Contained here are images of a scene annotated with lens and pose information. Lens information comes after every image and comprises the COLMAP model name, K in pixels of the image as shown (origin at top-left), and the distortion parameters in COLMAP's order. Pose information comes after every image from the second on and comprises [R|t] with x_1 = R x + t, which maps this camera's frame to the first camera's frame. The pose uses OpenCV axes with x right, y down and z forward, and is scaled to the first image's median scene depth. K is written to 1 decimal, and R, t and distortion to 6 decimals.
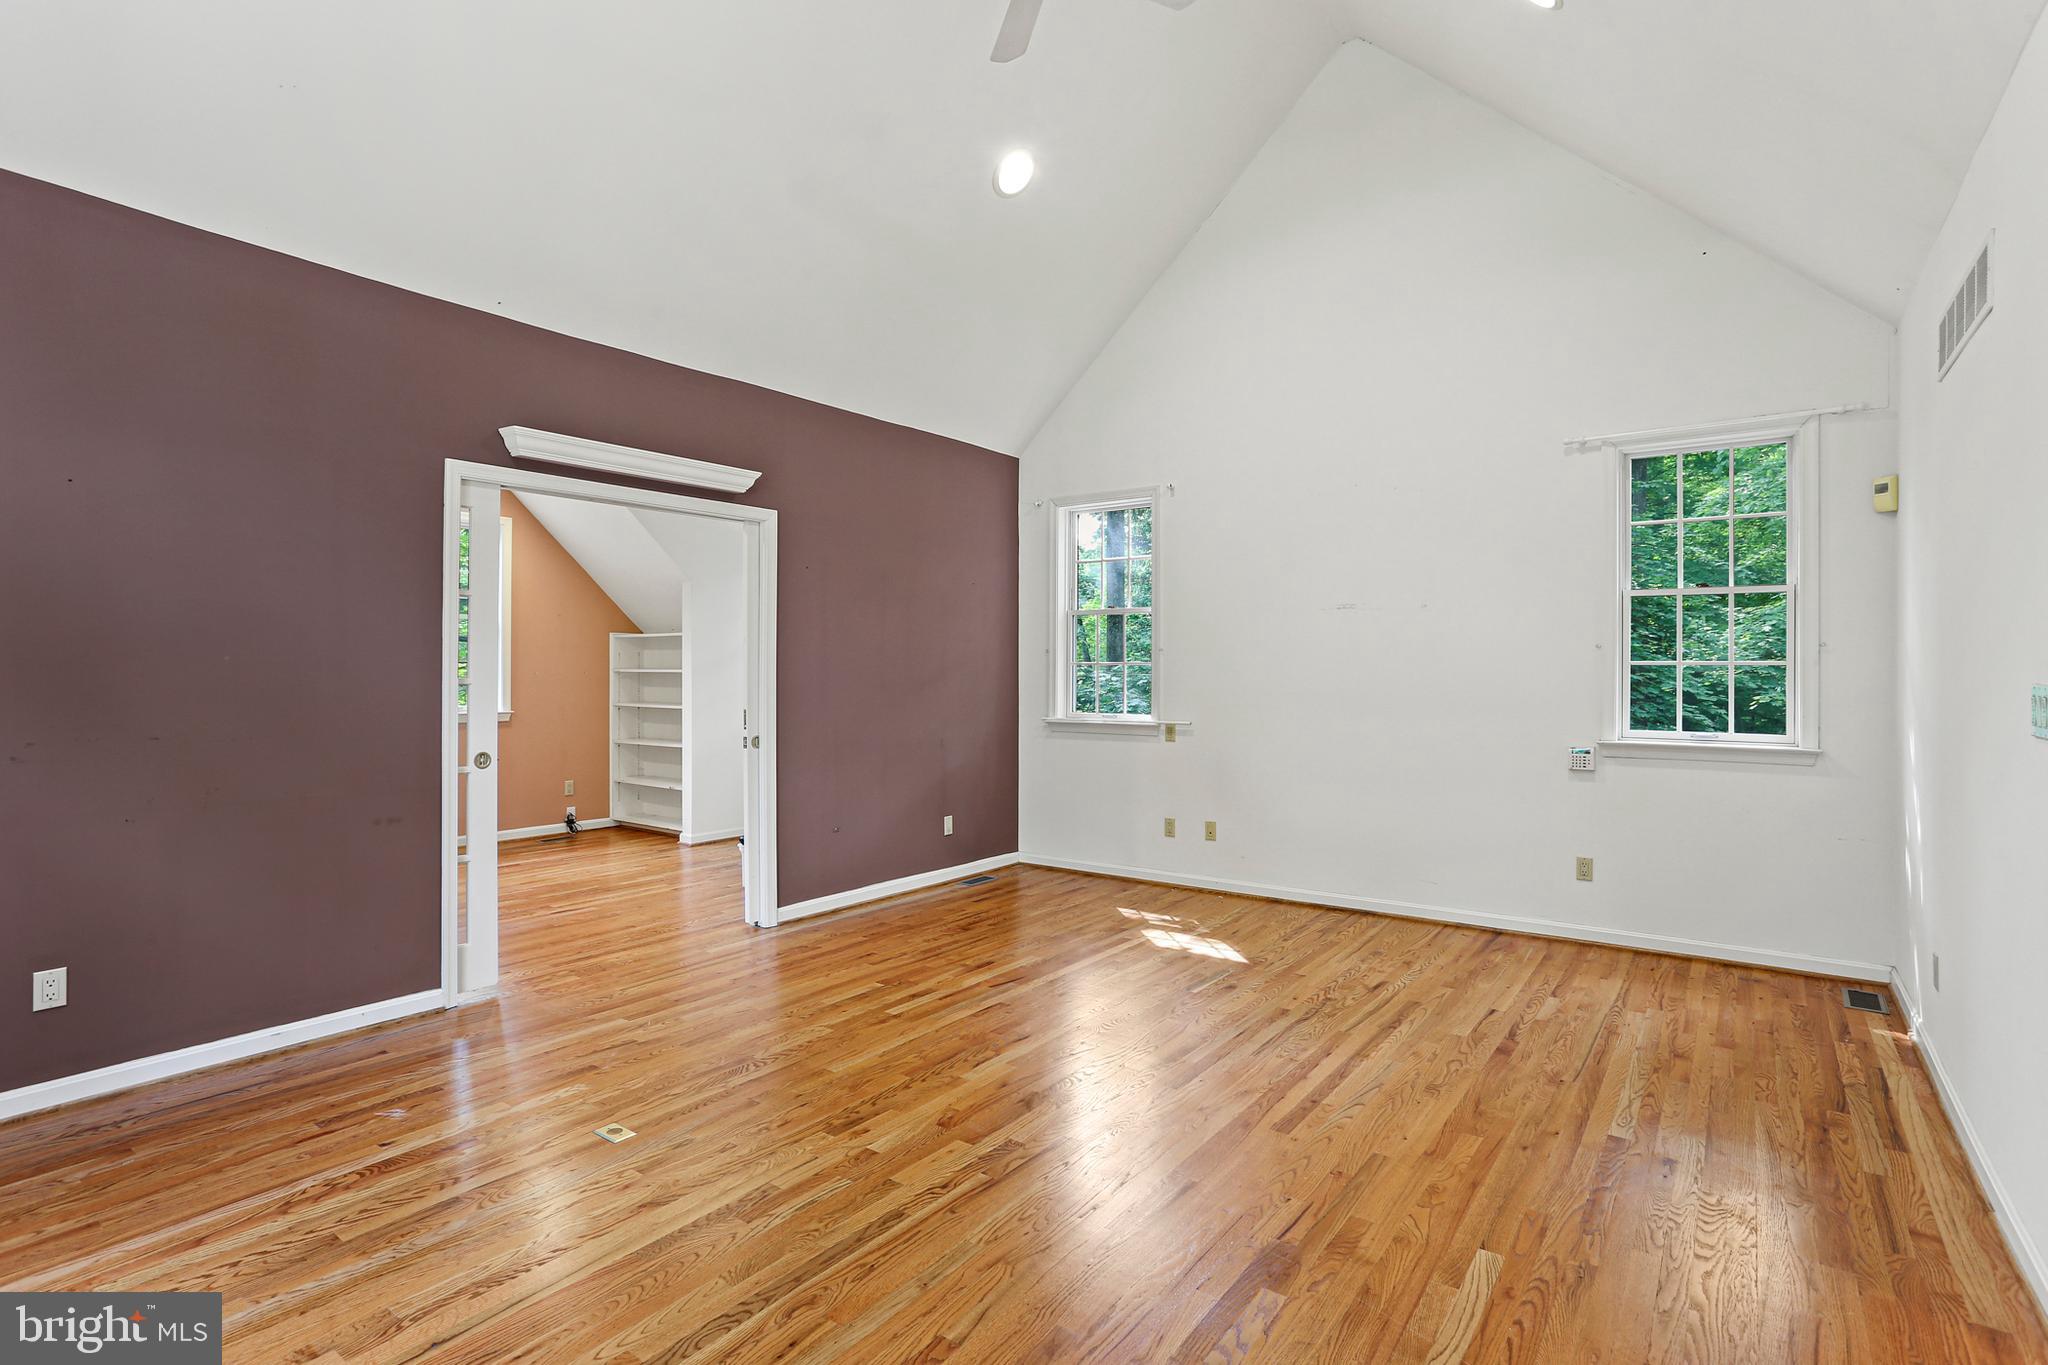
lens RADIAL K [[1004.8, 0, 1012.1], [0, 1004.8, 678.7], [0, 0, 1]] dist [-0.054336, 0.038170]
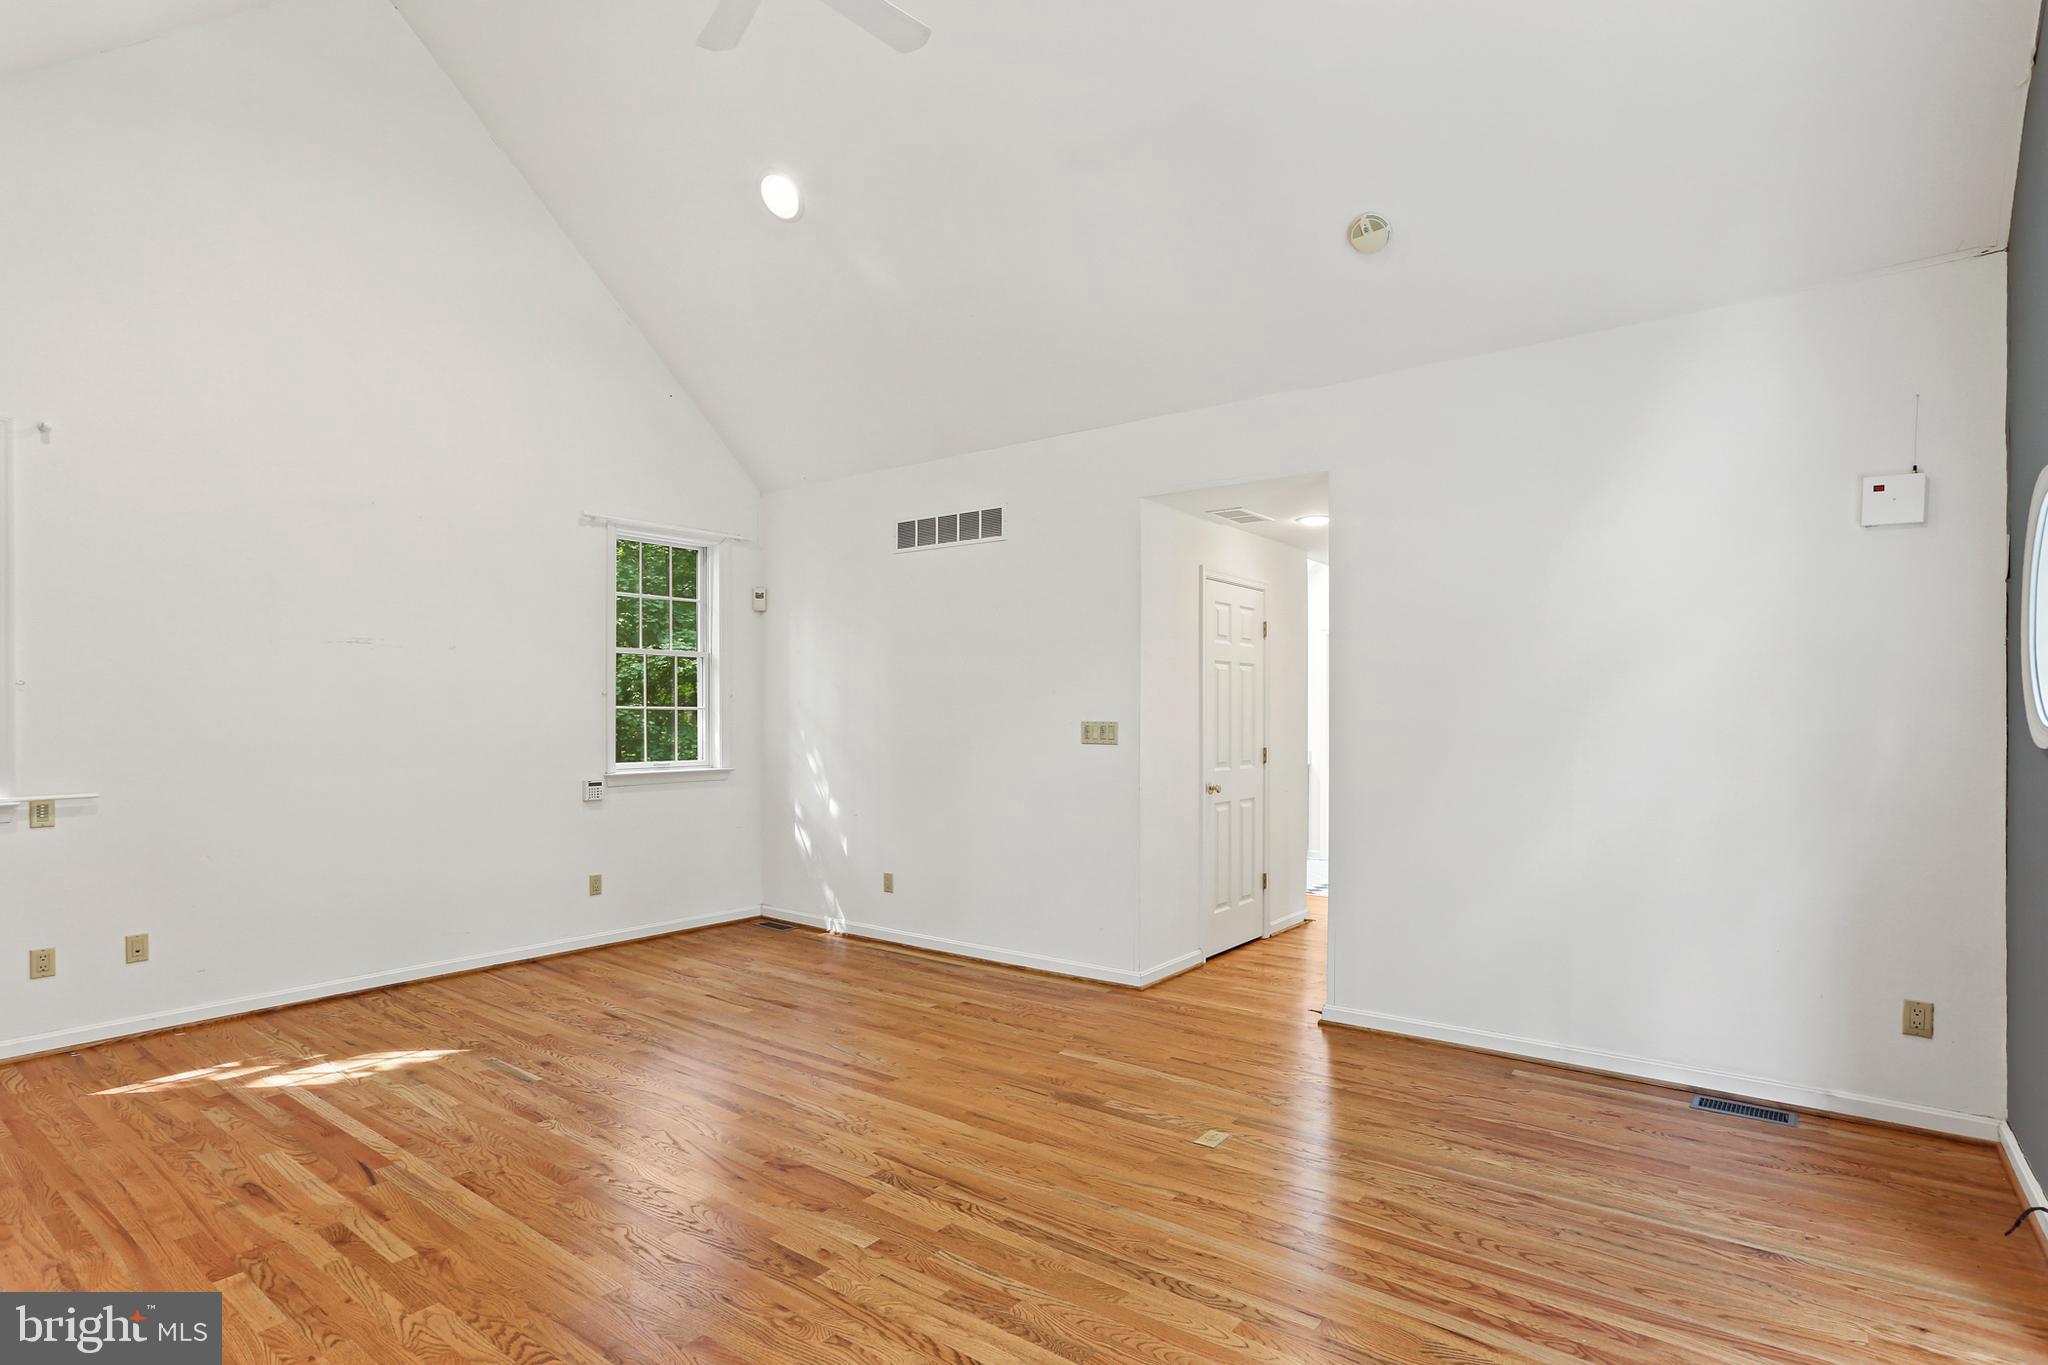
lens RADIAL K [[1021.9, 0, 1038.2], [0, 1021.9, 727.4], [0, 0, 1]] dist [-0.054492, 0.034260]
pose [[-0.002445, -0.012662, 0.999917, -0.769943], [0.003383, 0.999914, 0.012671, -0.006074], [-0.999991, 0.003413, -0.002402, 0.619350]]
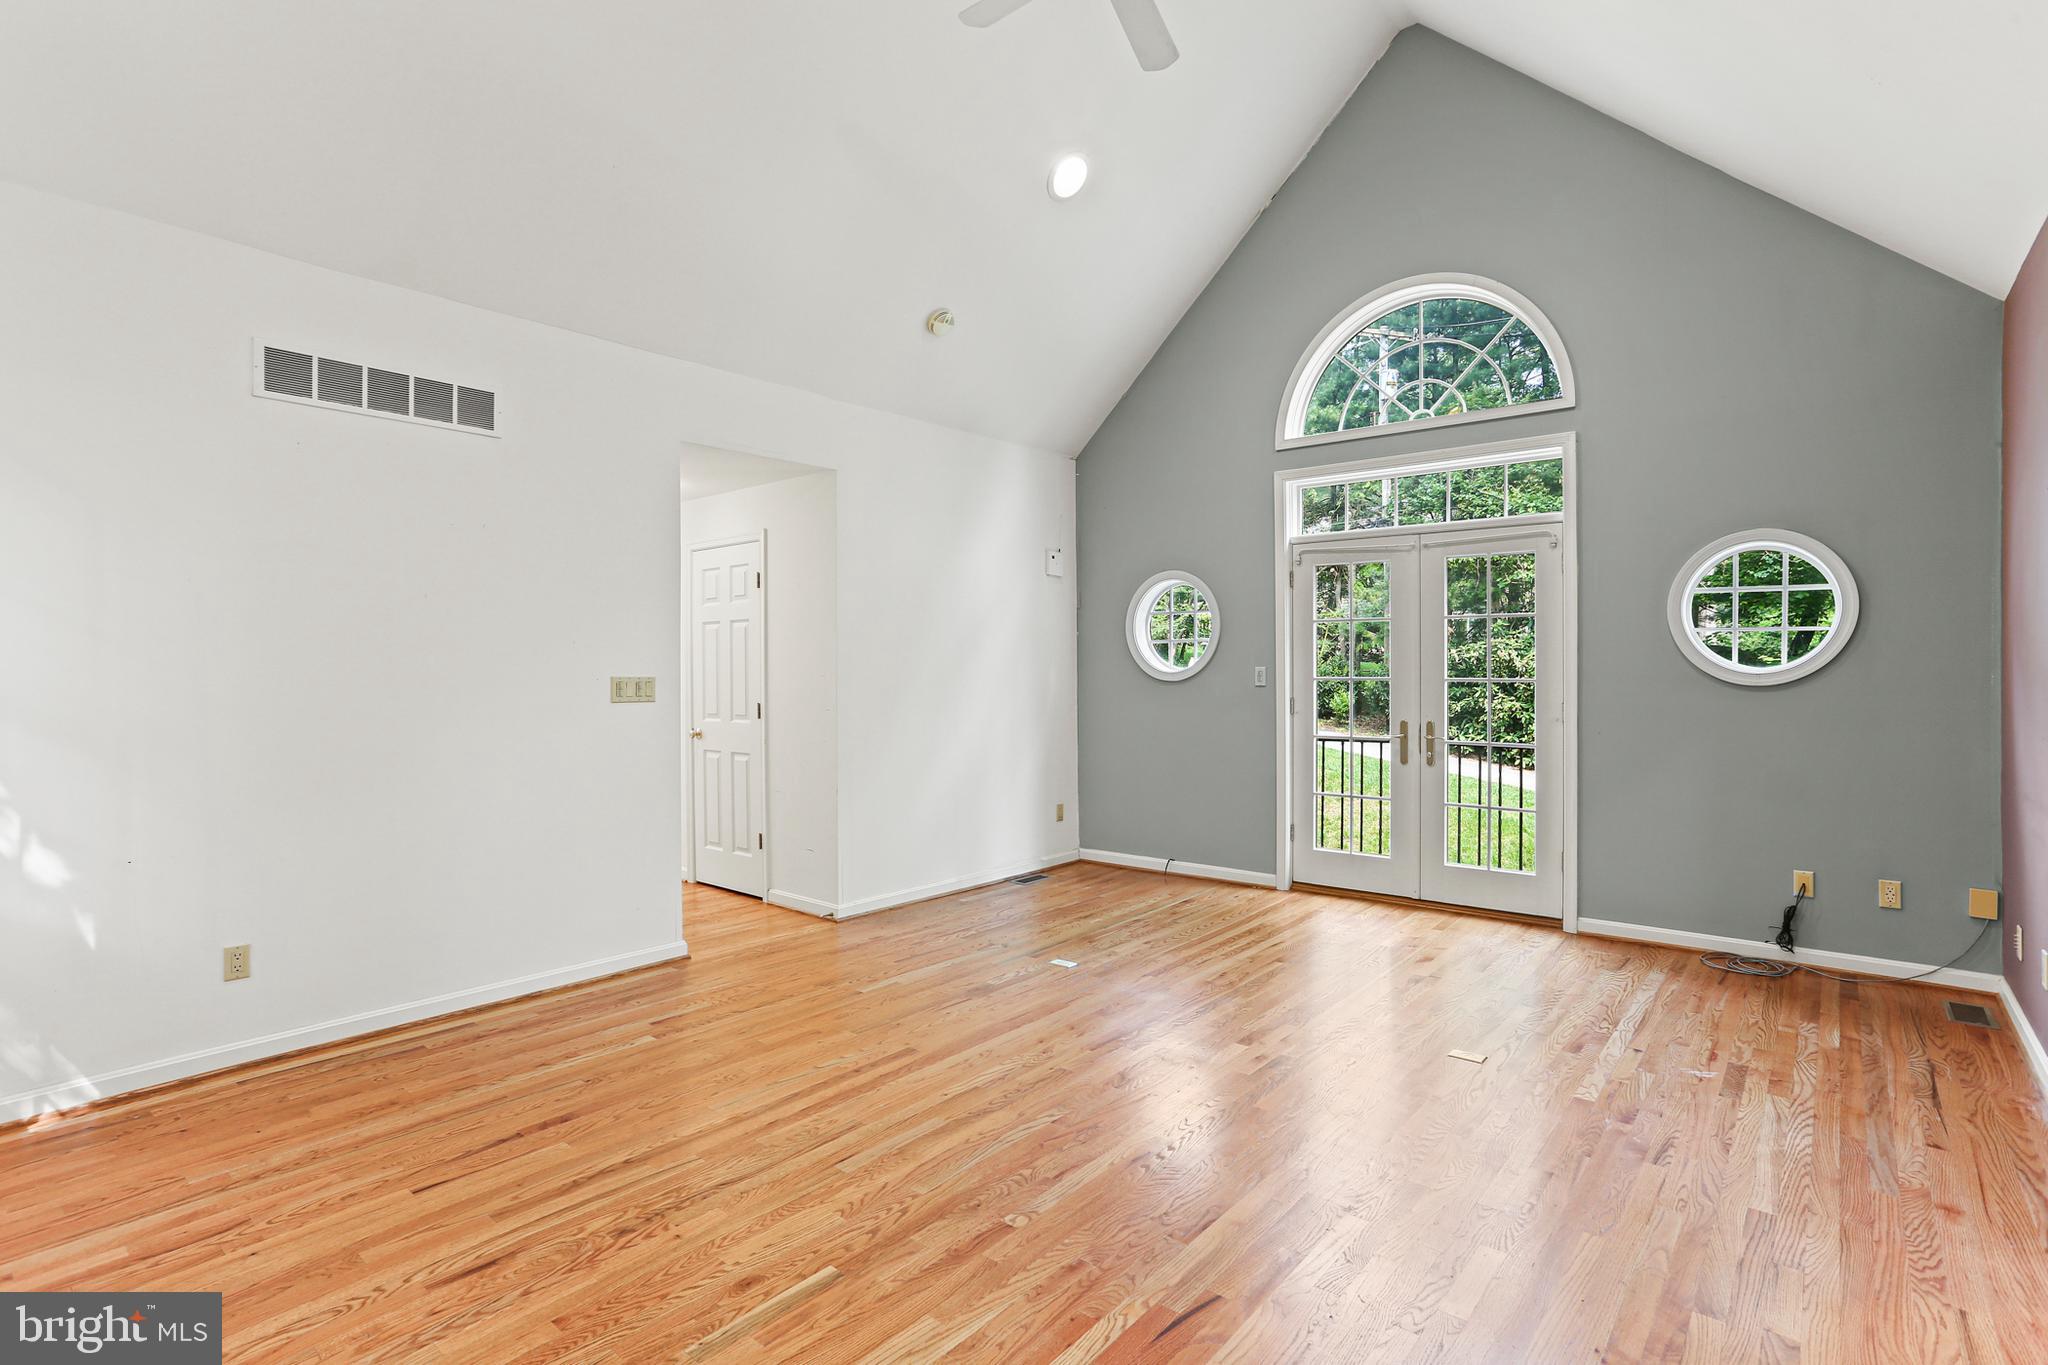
lens RADIAL K [[1004.8, 0, 1012.1], [0, 1004.8, 678.7], [0, 0, 1]] dist [-0.054336, 0.038170]
pose [[-0.998140, -0.000279, 0.060967, 0.056909], [0.000762, 0.999855, 0.017037, -0.013970], [-0.060963, 0.017051, -0.997994, 1.671297]]
